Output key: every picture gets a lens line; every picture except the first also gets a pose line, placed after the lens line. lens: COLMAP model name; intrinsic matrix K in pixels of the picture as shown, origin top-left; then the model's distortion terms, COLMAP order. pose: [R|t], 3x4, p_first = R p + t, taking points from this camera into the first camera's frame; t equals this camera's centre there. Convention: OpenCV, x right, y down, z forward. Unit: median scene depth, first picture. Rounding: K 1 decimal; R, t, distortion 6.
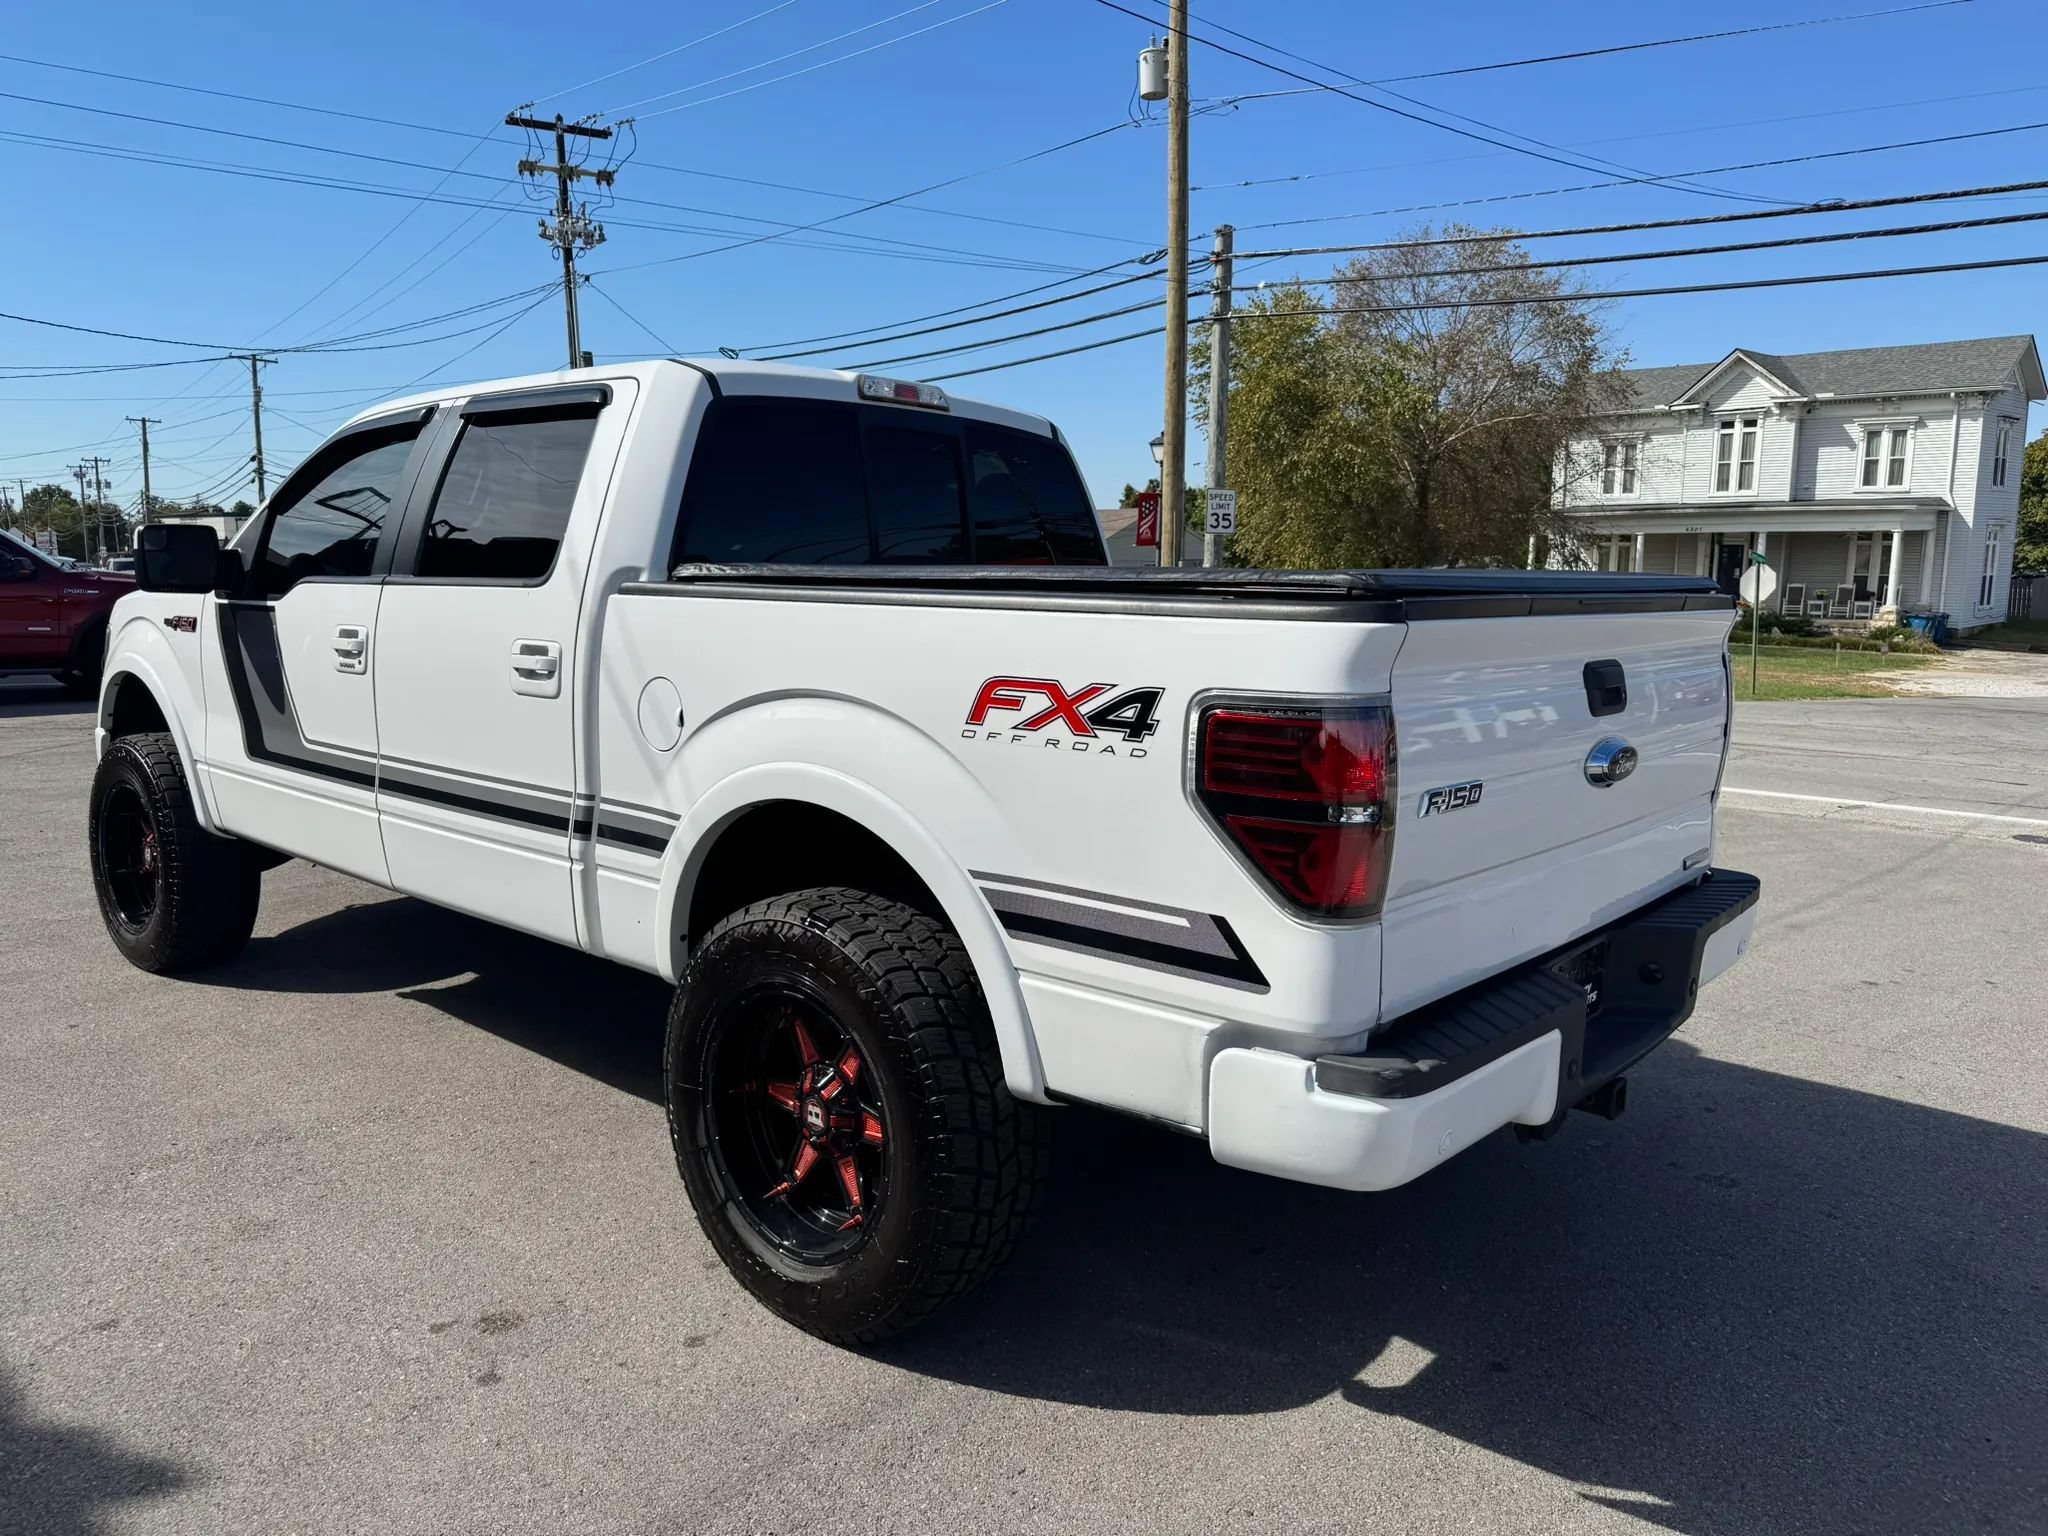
lens RADIAL K [[1457.1, 0, 1013.4], [0, 1457.1, 764.3], [0, 0, 1]] dist [0.033709, -0.042952]
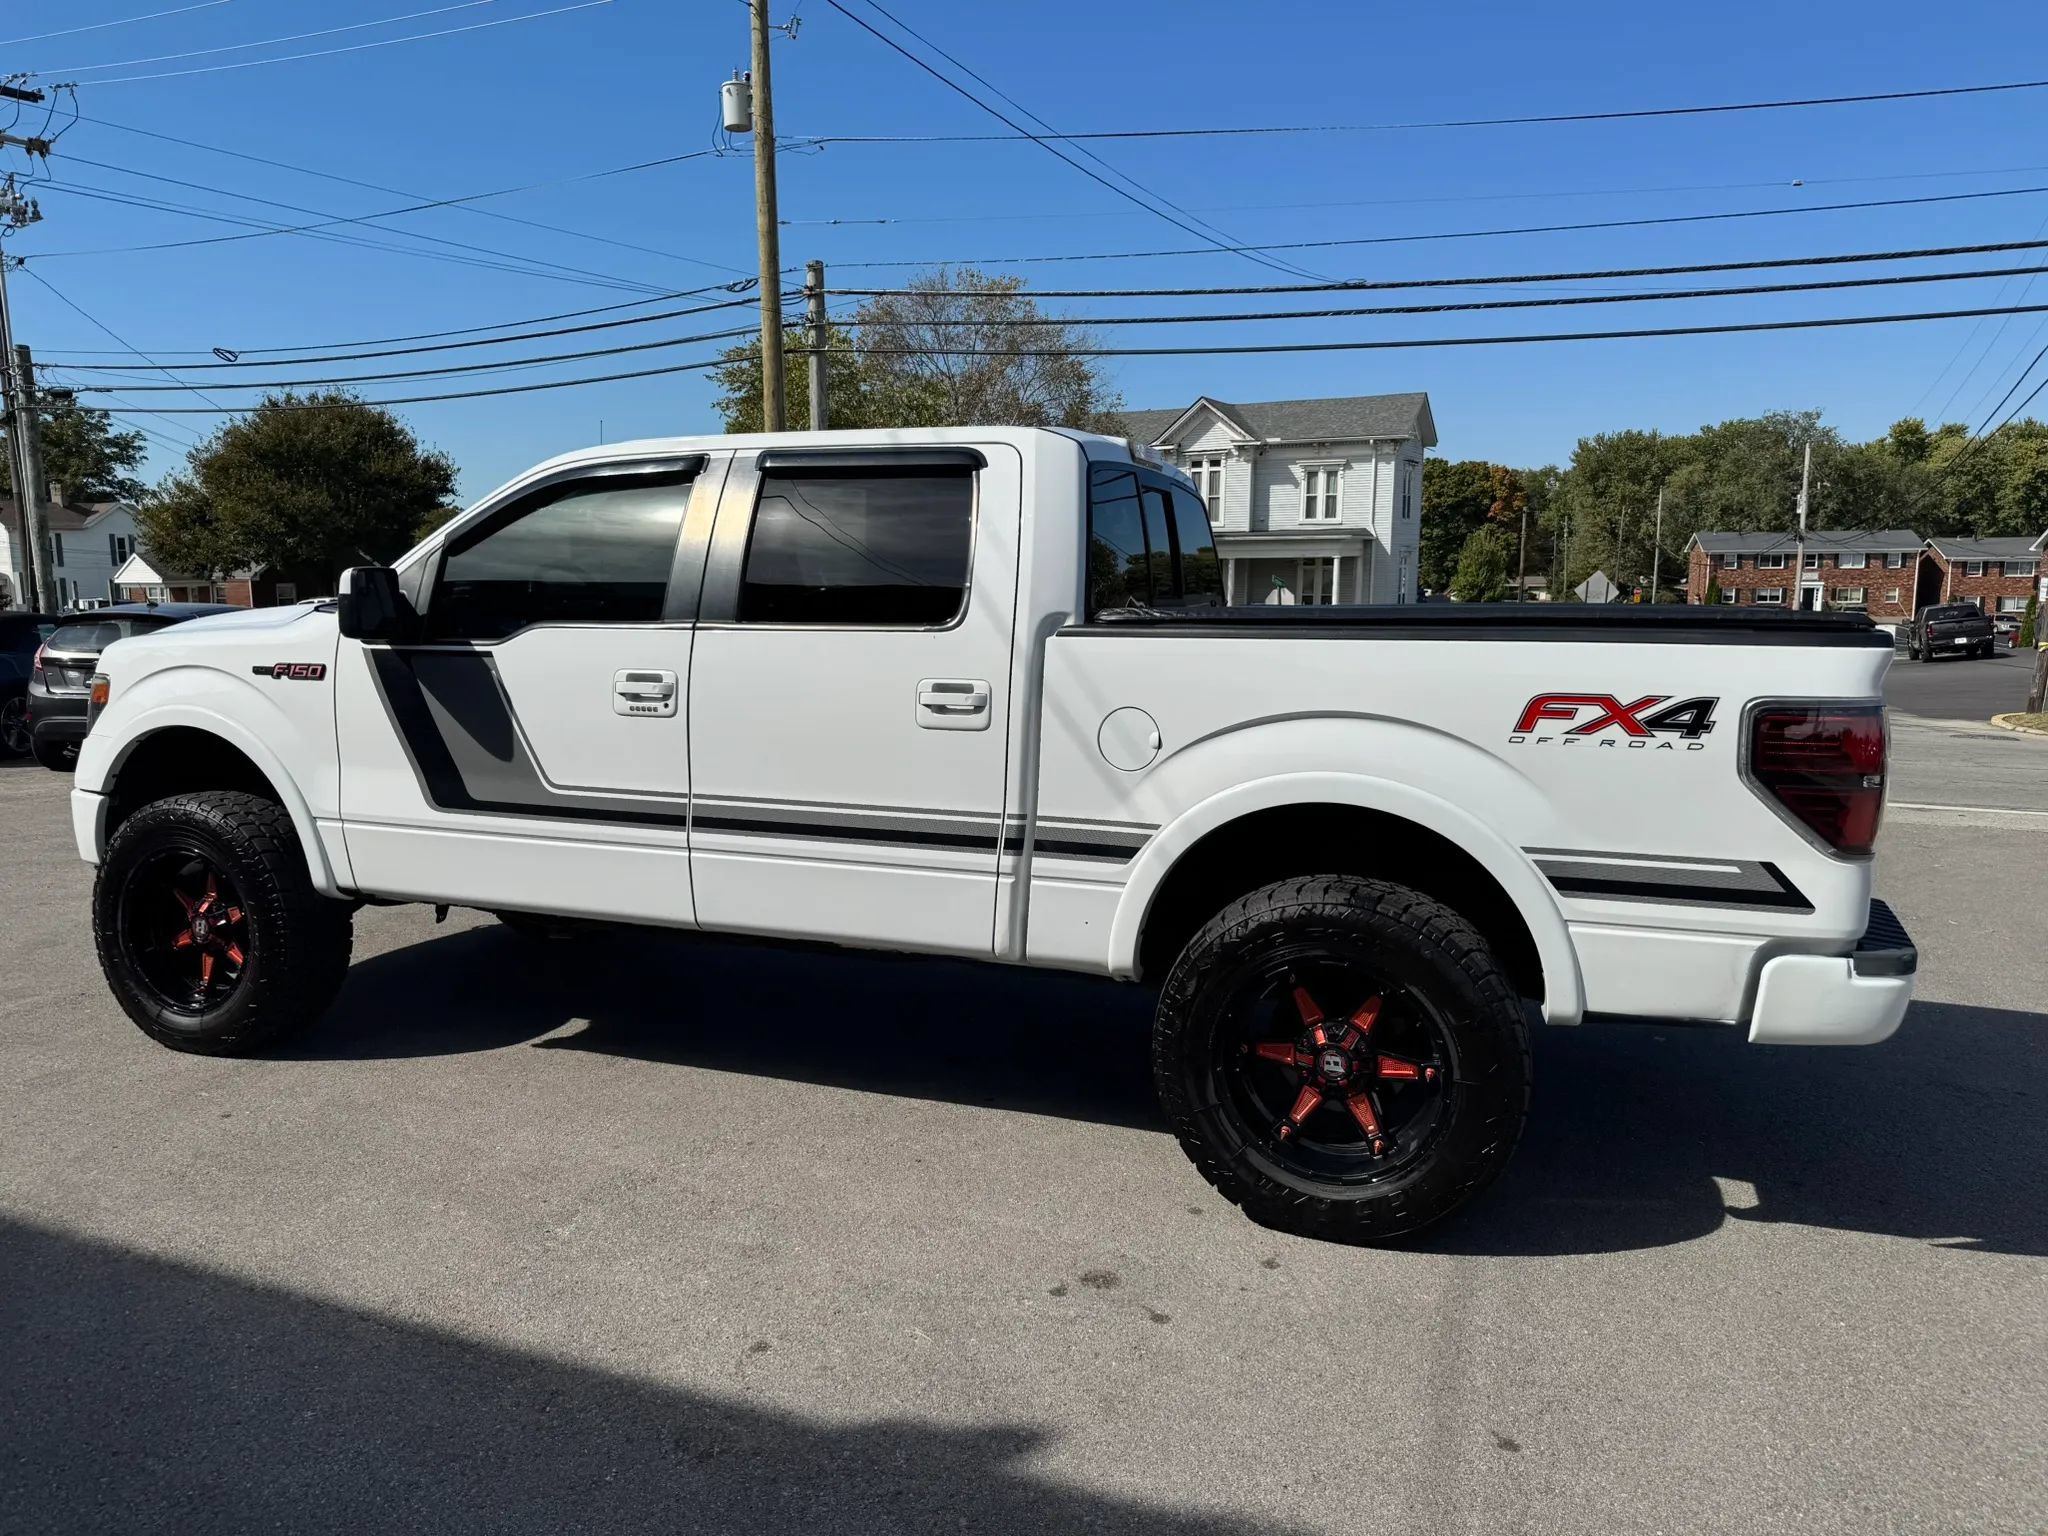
lens RADIAL K [[1457.1, 0, 1012.7], [0, 1457.1, 767.6], [0, 0, 1]] dist [0.033709, -0.042952]
pose [[0.937472, -0.048824, 0.344619, -0.643277], [0.053115, 0.998584, -0.003014, -0.011669], [-0.343984, 0.021130, 0.938738, -0.036942]]
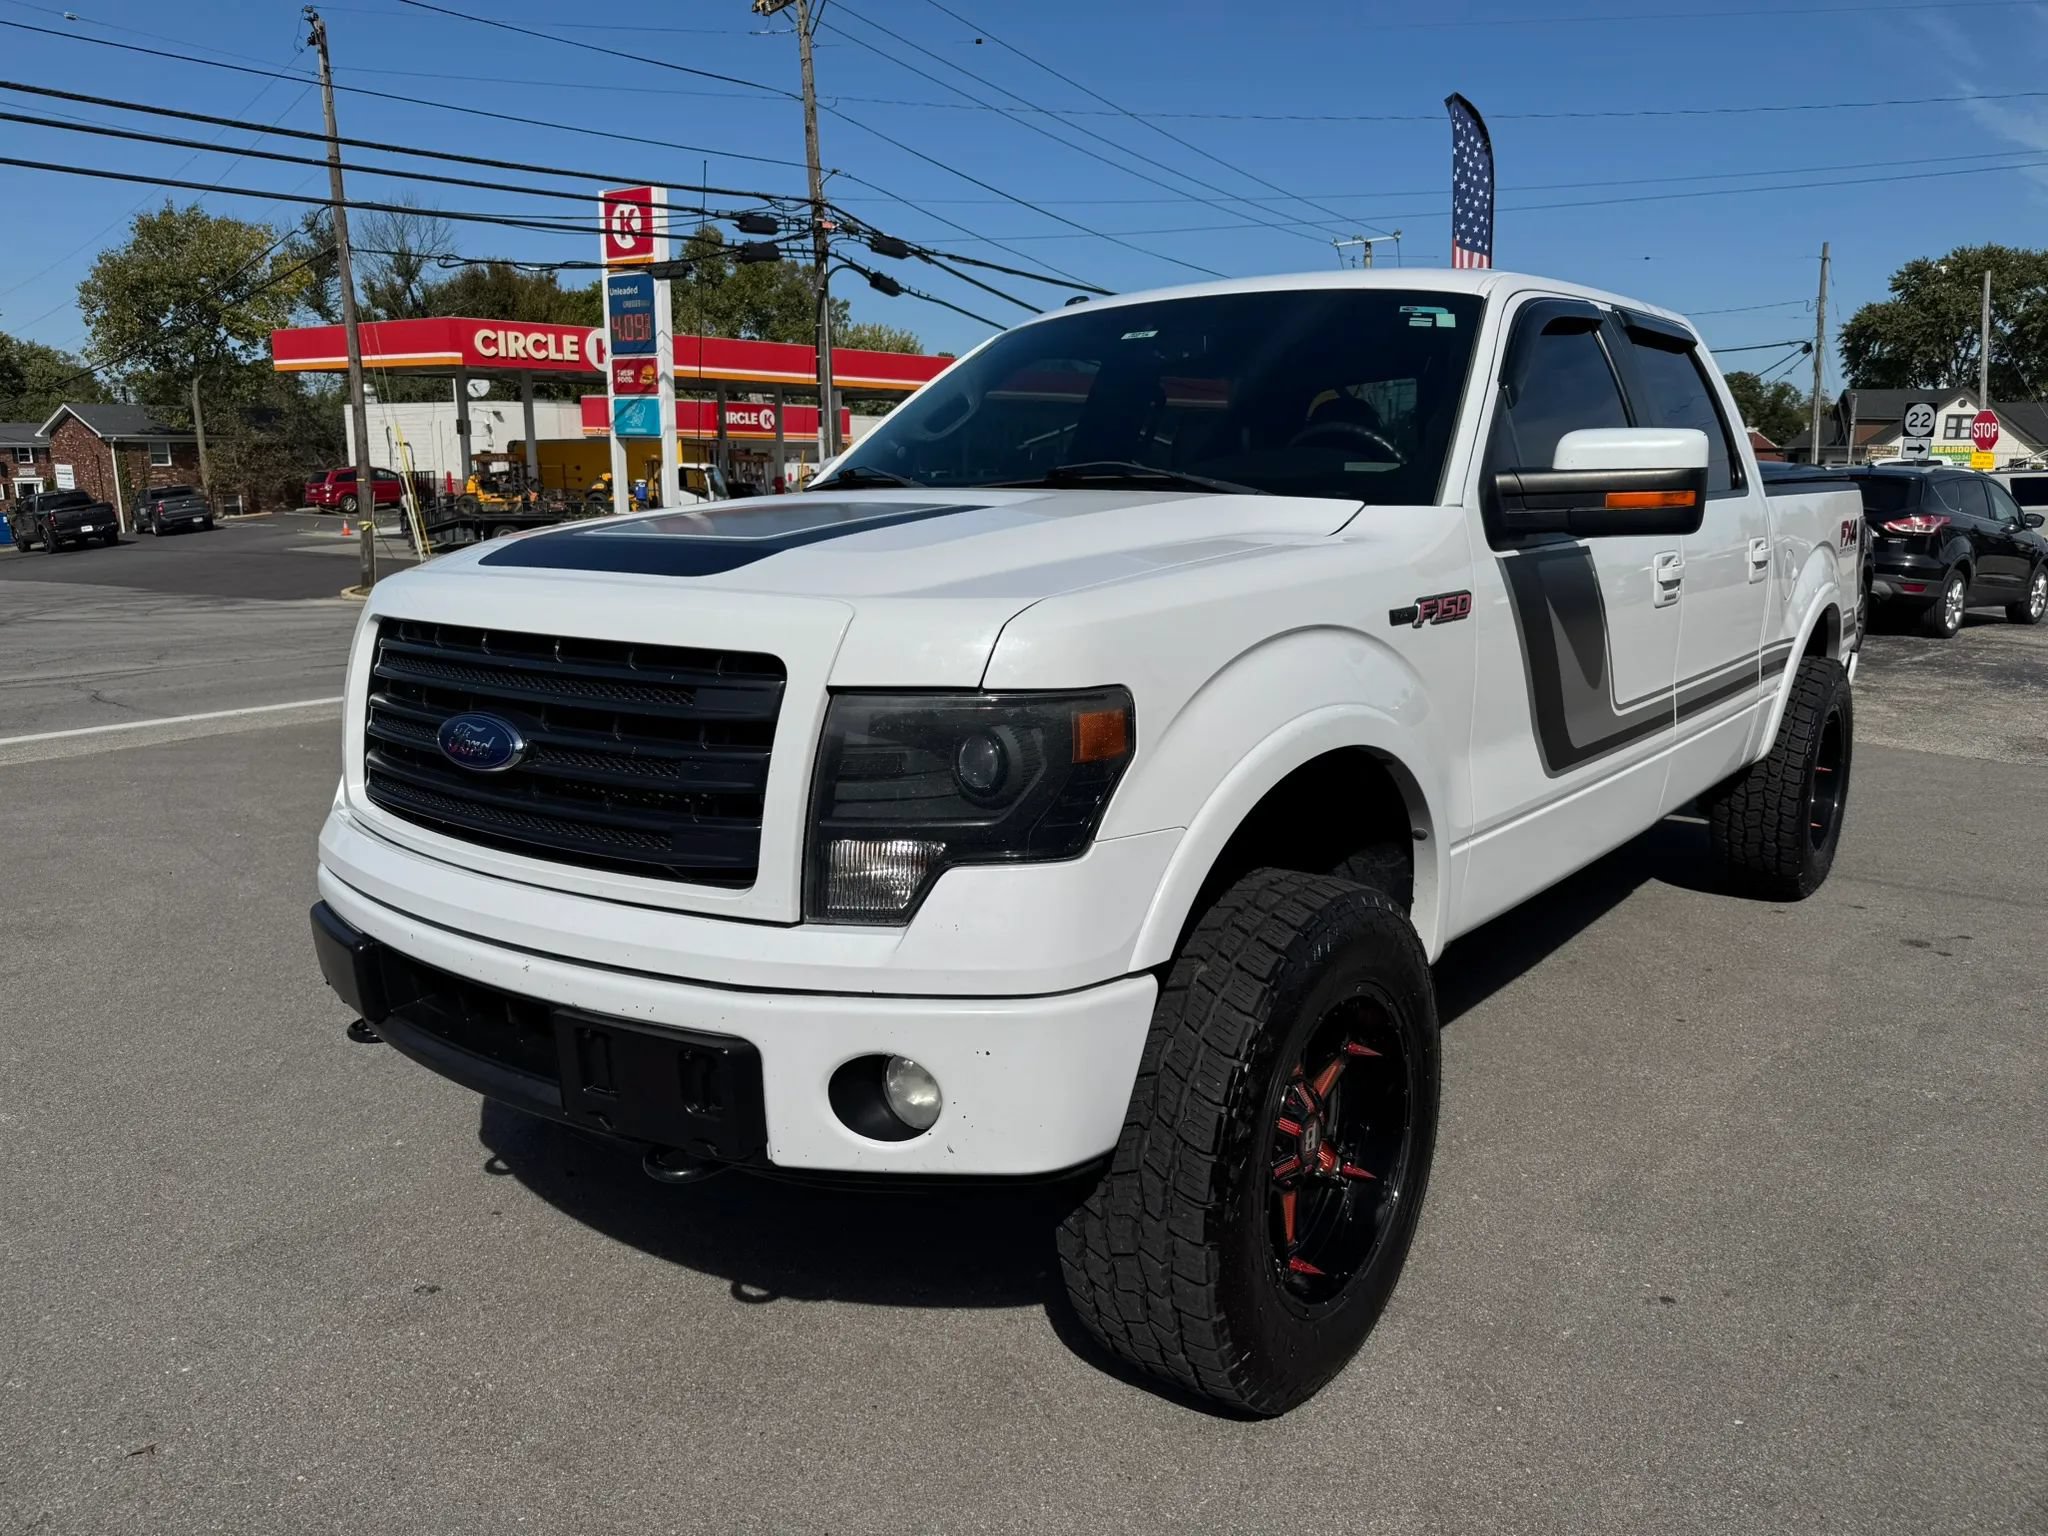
lens RADIAL K [[1457.1, 0, 1029.6], [0, 1457.1, 773.7], [0, 0, 1]] dist [0.033709, -0.042952]
pose [[-0.050796, -0.211747, 0.976004, -1.521167], [0.144178, 0.965473, 0.216966, -0.244725], [-0.988247, 0.151739, -0.018513, 1.622268]]
